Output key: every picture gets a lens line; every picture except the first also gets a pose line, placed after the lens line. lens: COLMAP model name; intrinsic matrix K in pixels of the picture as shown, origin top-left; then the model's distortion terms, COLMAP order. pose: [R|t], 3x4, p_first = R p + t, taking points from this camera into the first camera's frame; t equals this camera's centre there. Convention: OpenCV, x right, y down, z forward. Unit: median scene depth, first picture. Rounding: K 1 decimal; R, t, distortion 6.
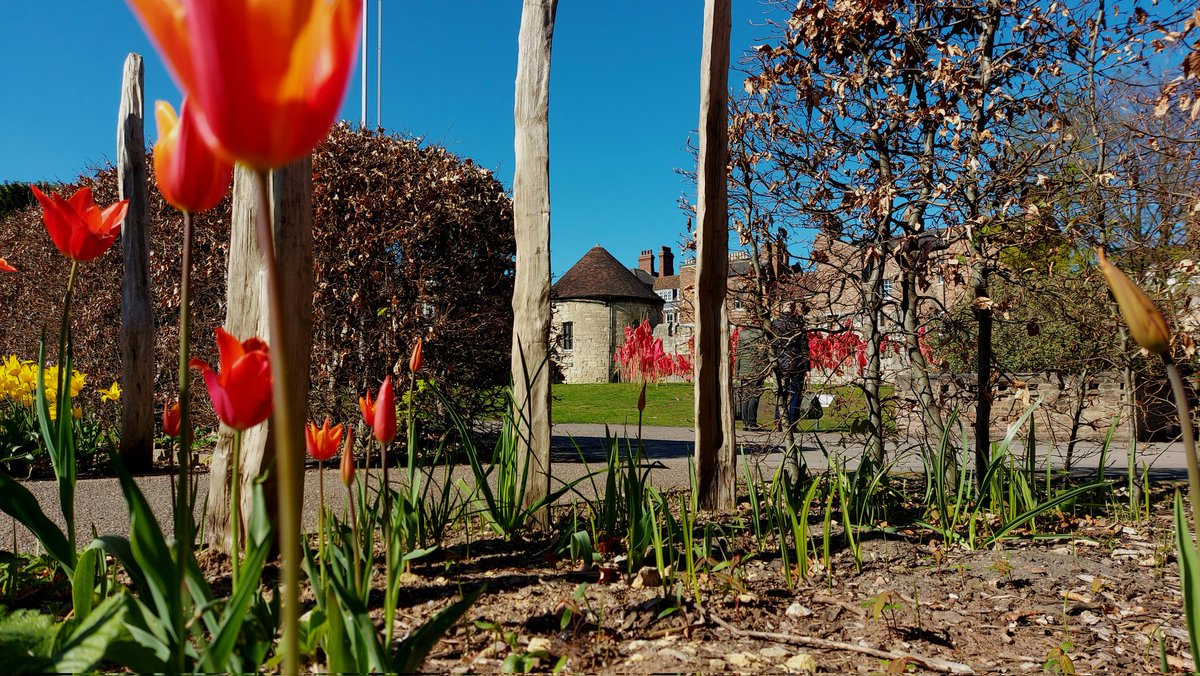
lens RADIAL K [[877.7, 0, 599.0], [0, 877.7, 368.0], [0, 0, 1]] dist [0.102577, -0.127842]
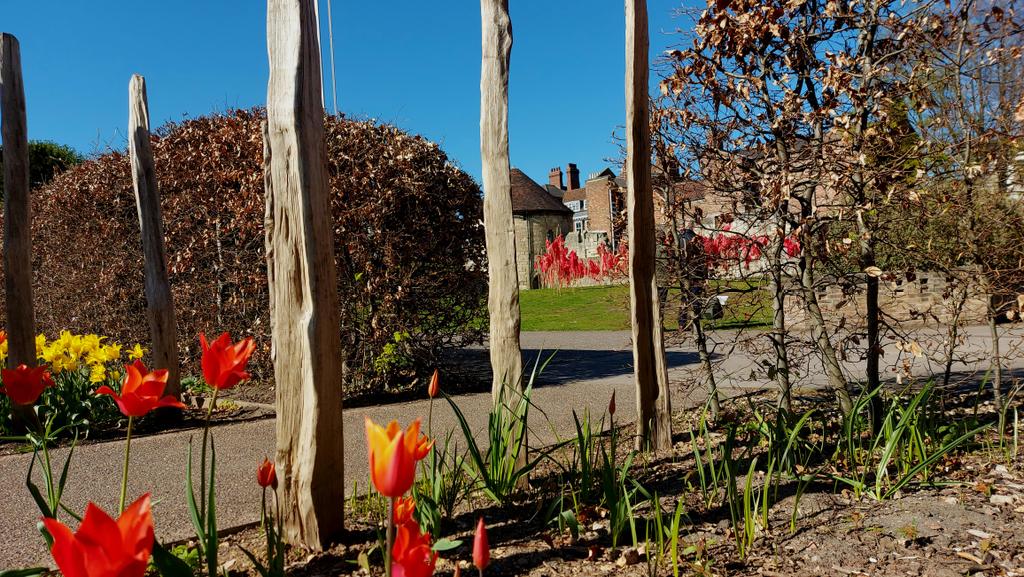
lens RADIAL K [[749.0, 0, 511.1], [0, 749.0, 314.1], [0, 0, 1]] dist [0.102577, -0.127842]
pose [[0.998312, -0.056738, -0.012403, -0.038982], [0.057406, 0.996392, 0.062511, -0.090444], [0.008812, -0.063117, 0.997967, -0.029837]]
